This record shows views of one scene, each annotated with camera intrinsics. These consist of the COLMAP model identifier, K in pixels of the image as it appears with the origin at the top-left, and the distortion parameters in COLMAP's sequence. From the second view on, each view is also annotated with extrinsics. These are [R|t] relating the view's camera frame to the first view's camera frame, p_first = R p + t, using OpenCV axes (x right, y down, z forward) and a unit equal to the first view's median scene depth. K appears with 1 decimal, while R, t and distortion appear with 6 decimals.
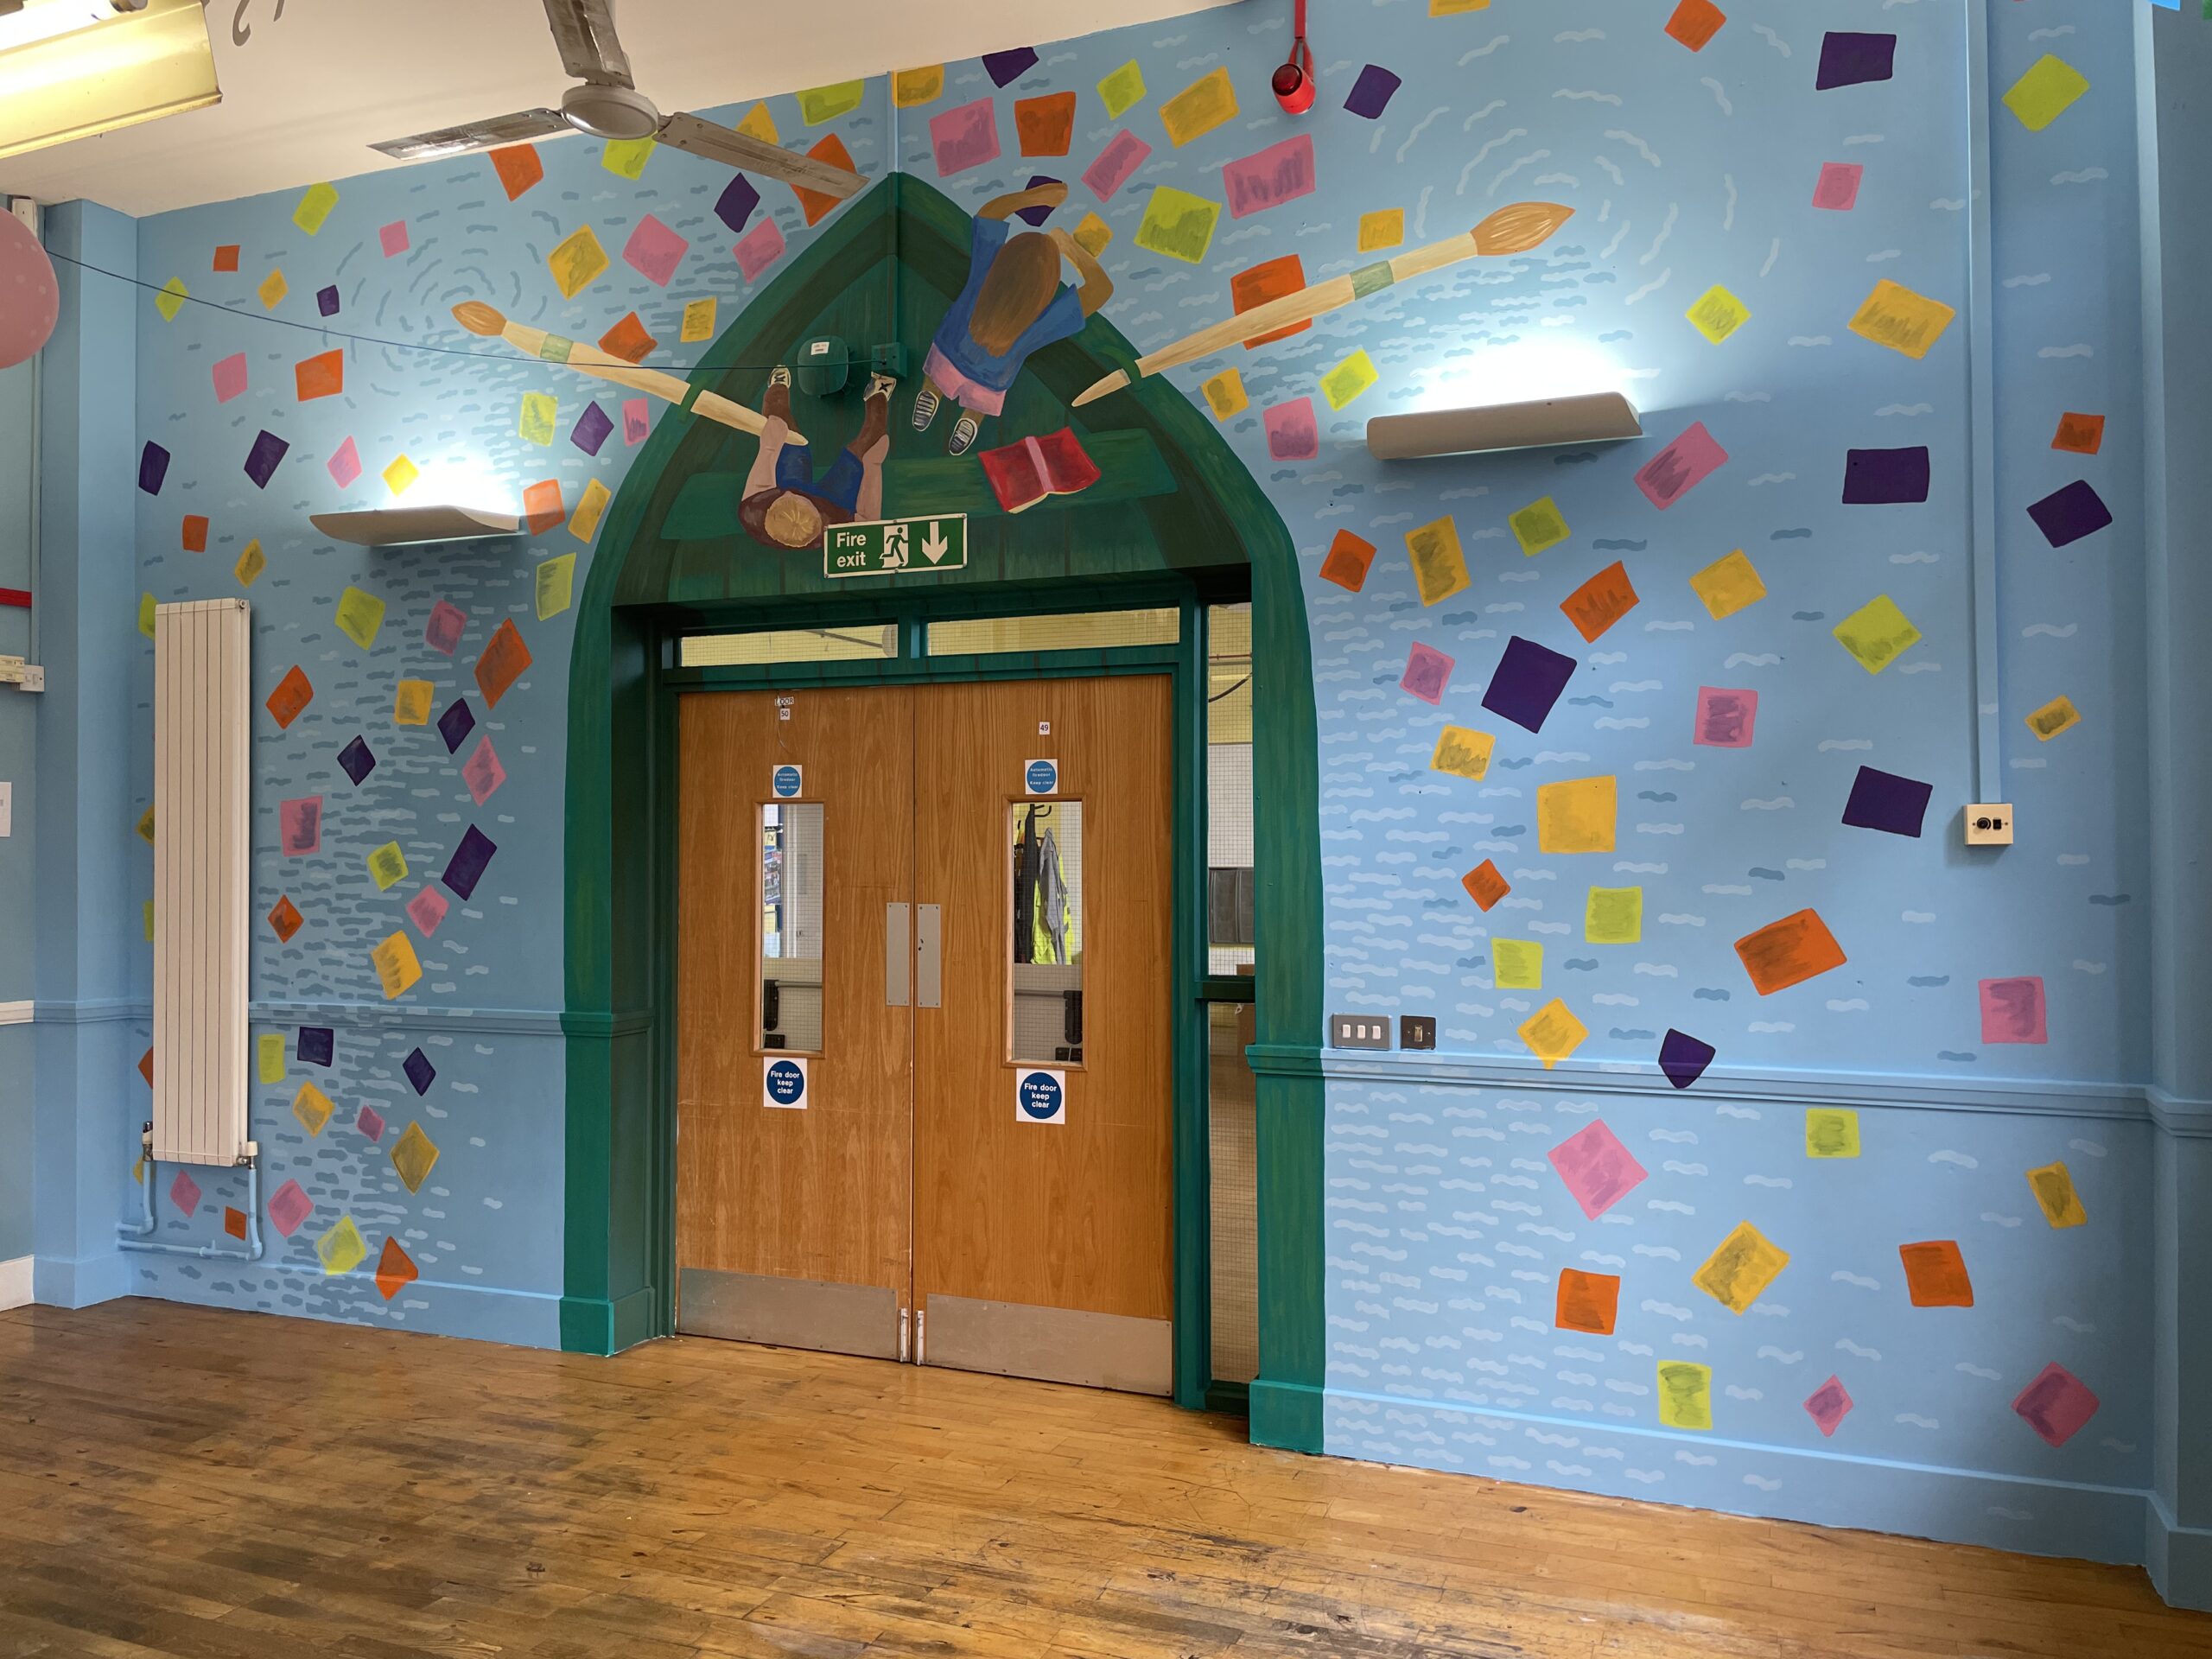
lens RADIAL K [[1669.8, 0, 1108.9], [0, 1669.8, 809.8], [0, 0, 1]] dist [0.086029, -0.101028]
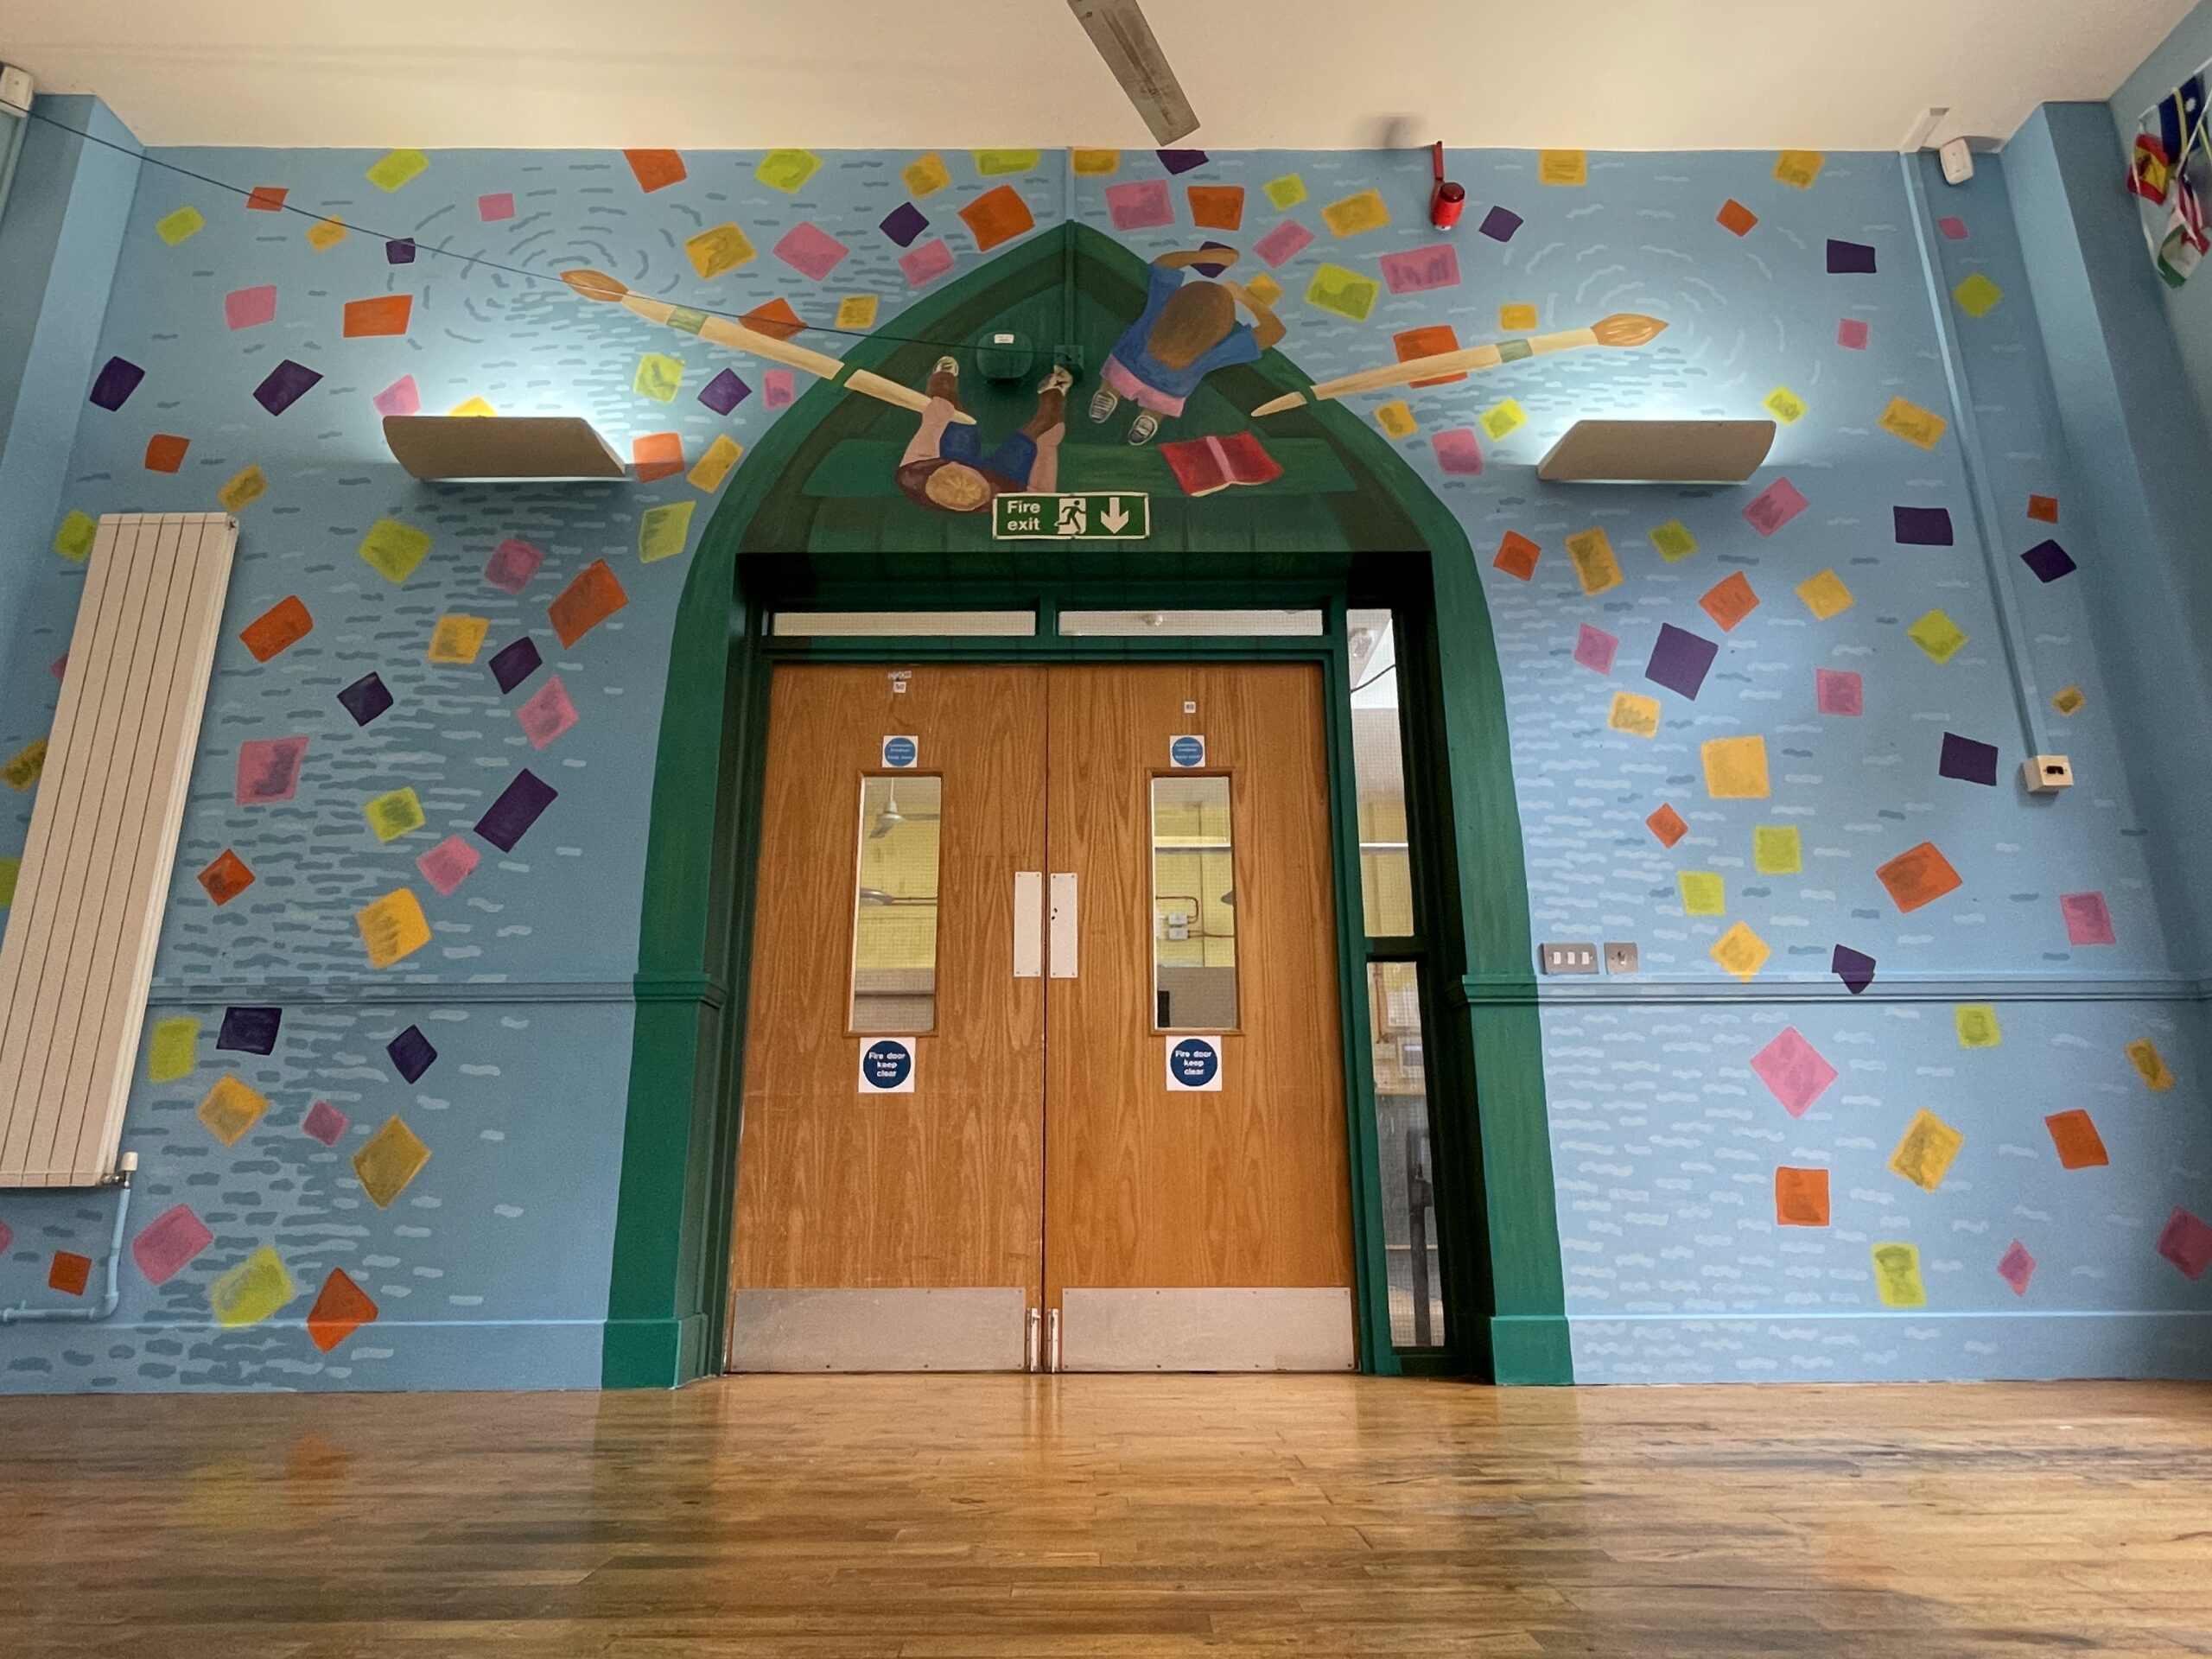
lens RADIAL K [[1306.0, 0, 1111.2], [0, 1306.0, 809.5], [0, 0, 1]] dist [-0.007653, 0.004693]
pose [[0.923509, 0.106267, 0.368563, -0.350787], [-0.006018, 0.964754, -0.263085, 0.211201], [-0.383530, 0.240743, 0.891598, 0.284587]]
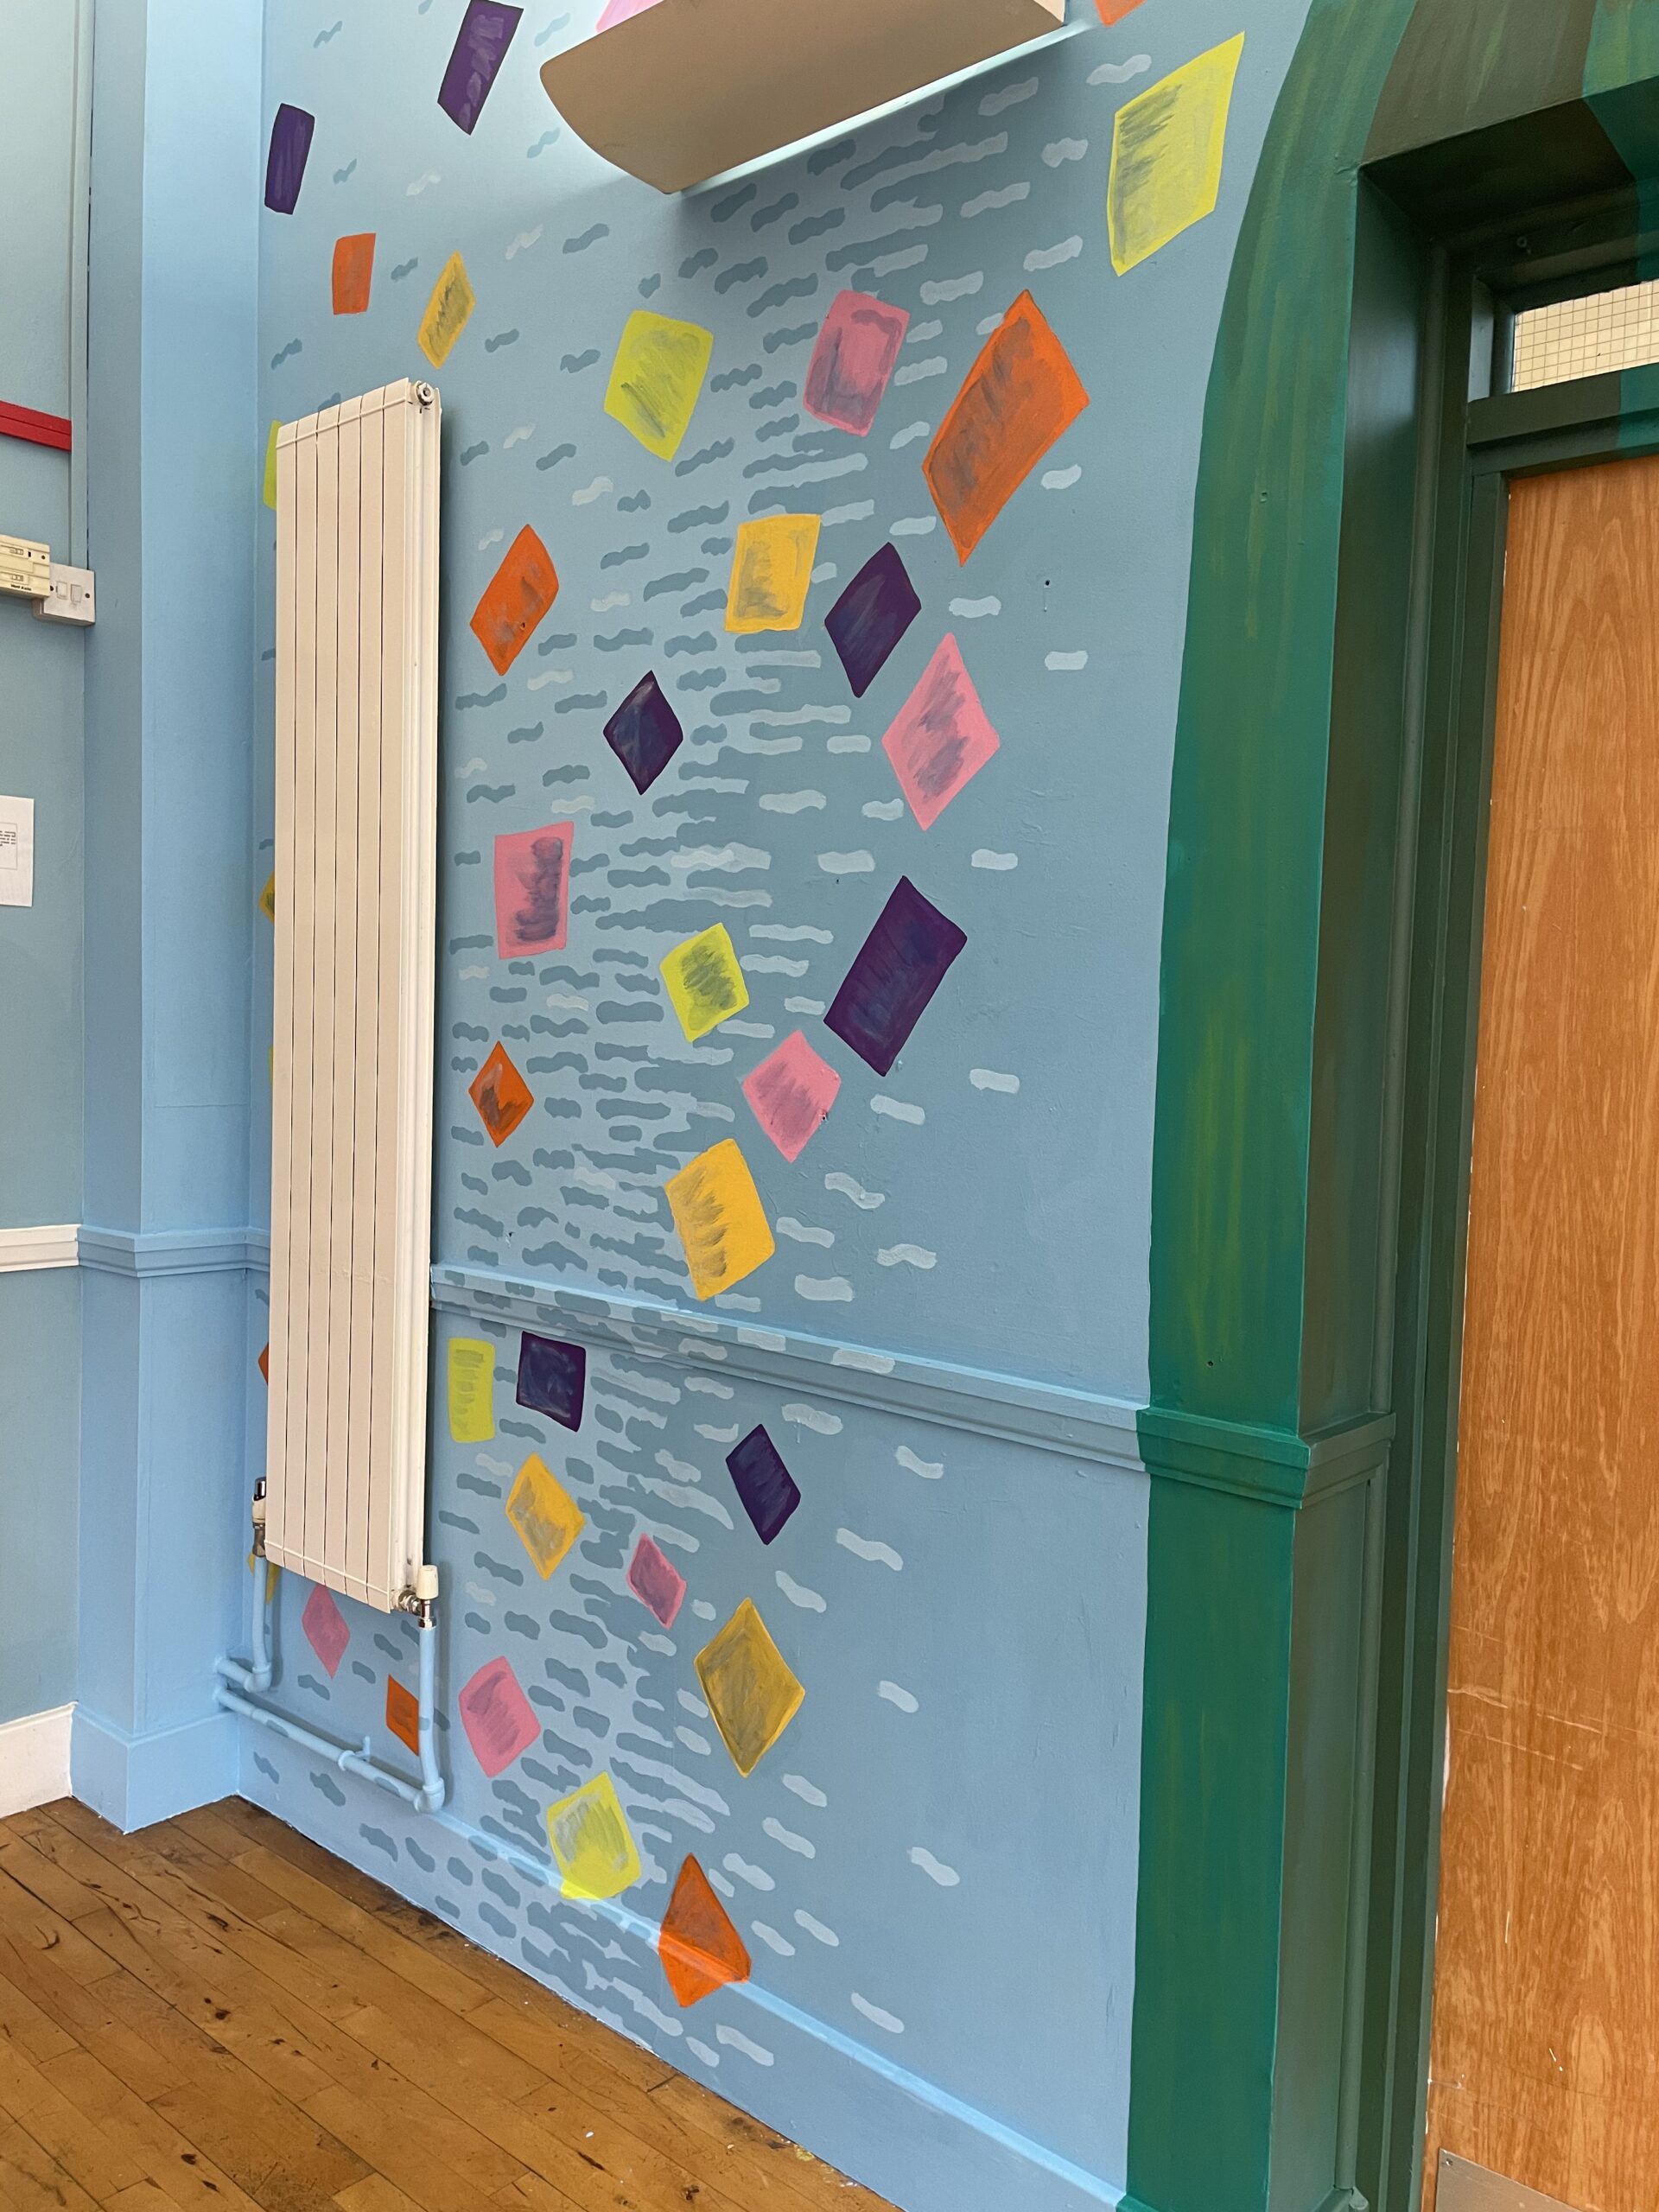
lens RADIAL K [[1669.8, 0, 842.4], [0, 1669.8, 1101.9], [0, 0, 1]] dist [0.086029, -0.101028]
pose [[0.946624, 0.050861, -0.318303, -0.272800], [-0.028692, 0.996849, 0.073956, 0.032408], [0.321061, -0.060876, 0.945100, 0.646378]]
